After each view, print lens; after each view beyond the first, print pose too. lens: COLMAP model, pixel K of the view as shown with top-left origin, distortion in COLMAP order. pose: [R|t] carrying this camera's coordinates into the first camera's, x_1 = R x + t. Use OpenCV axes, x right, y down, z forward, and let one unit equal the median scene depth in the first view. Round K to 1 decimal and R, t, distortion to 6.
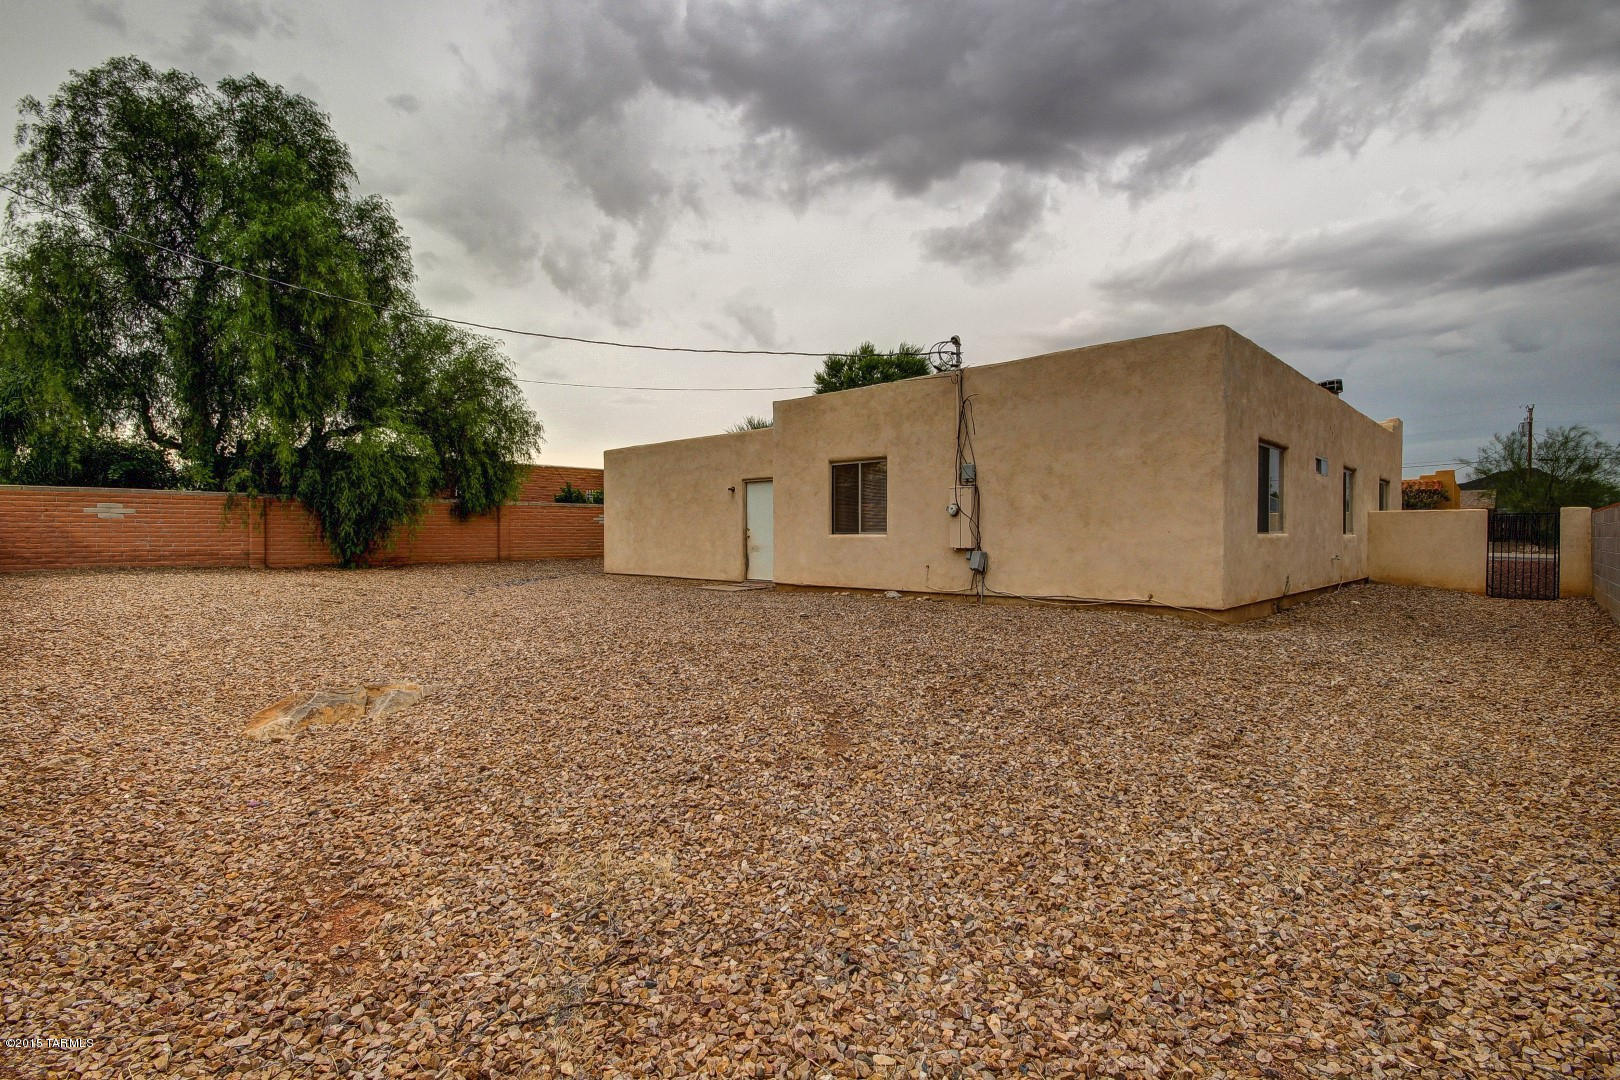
lens RADIAL K [[750.2, 0, 804.9], [0, 750.2, 546.9], [0, 0, 1]] dist [-0.003058, -0.001132]
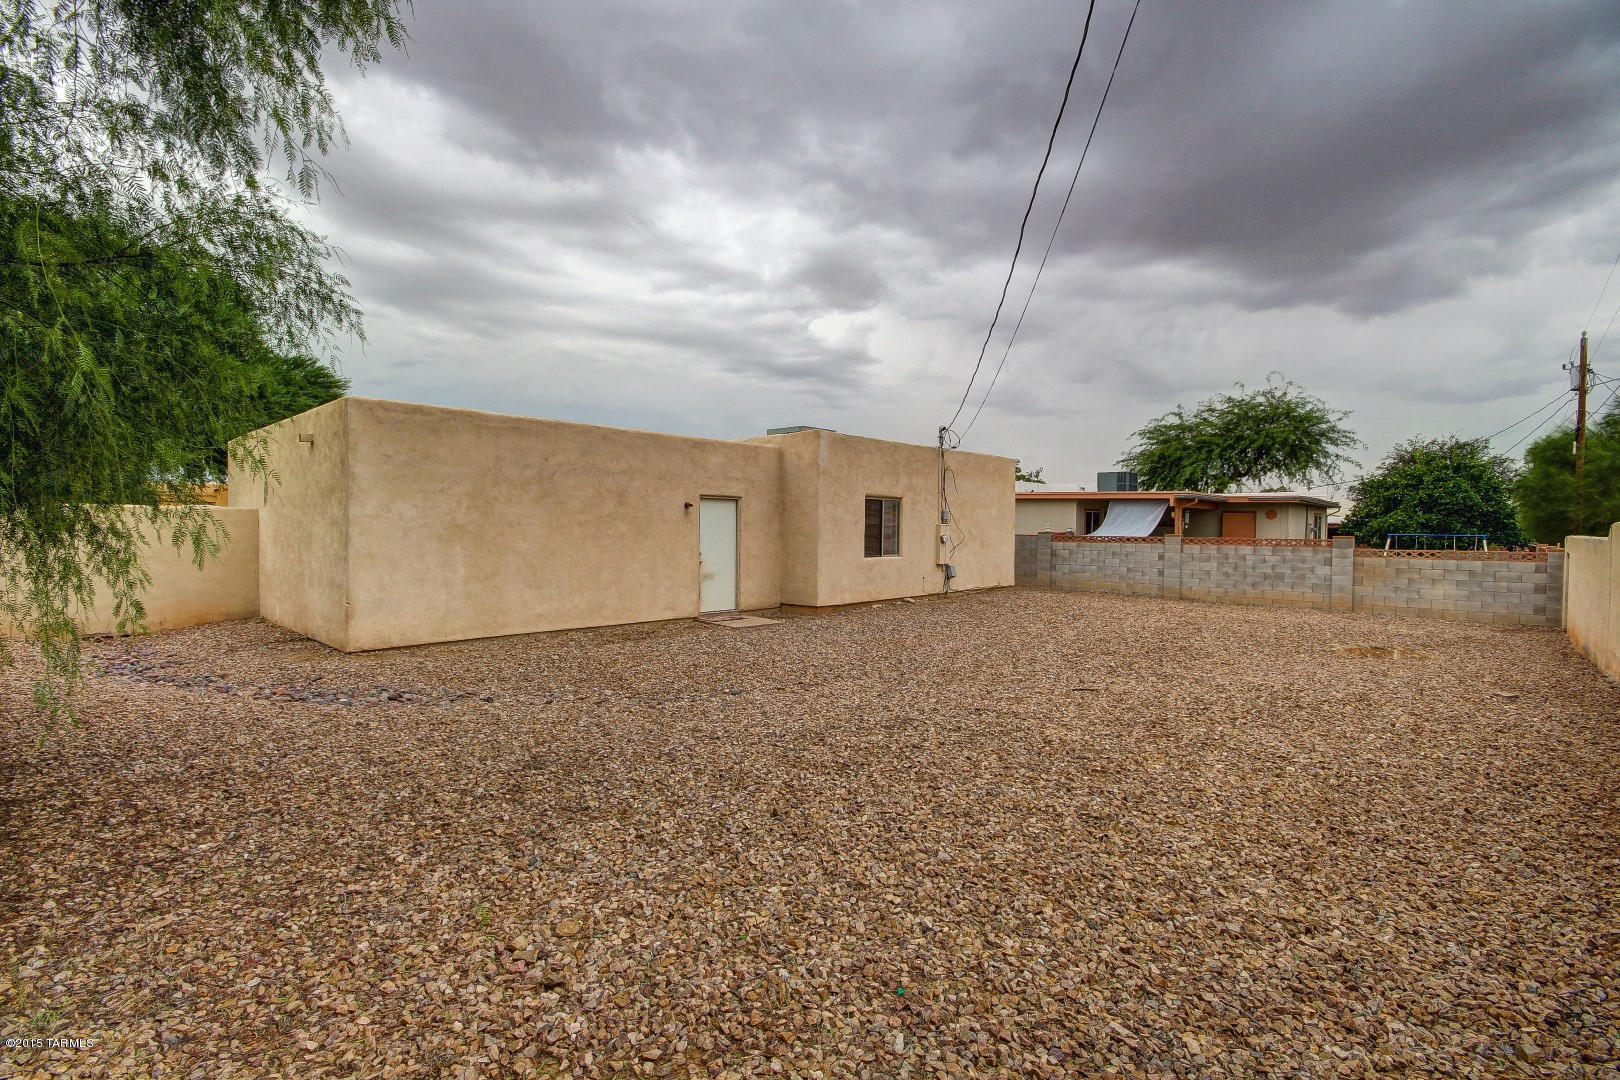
lens RADIAL K [[750.2, 0, 804.9], [0, 750.2, 546.9], [0, 0, 1]] dist [-0.003058, -0.001132]
pose [[-0.018360, -0.030005, 0.999381, -1.167751], [0.006452, 0.999525, 0.030128, -0.071627], [-0.999811, 0.007001, -0.018158, 1.142513]]
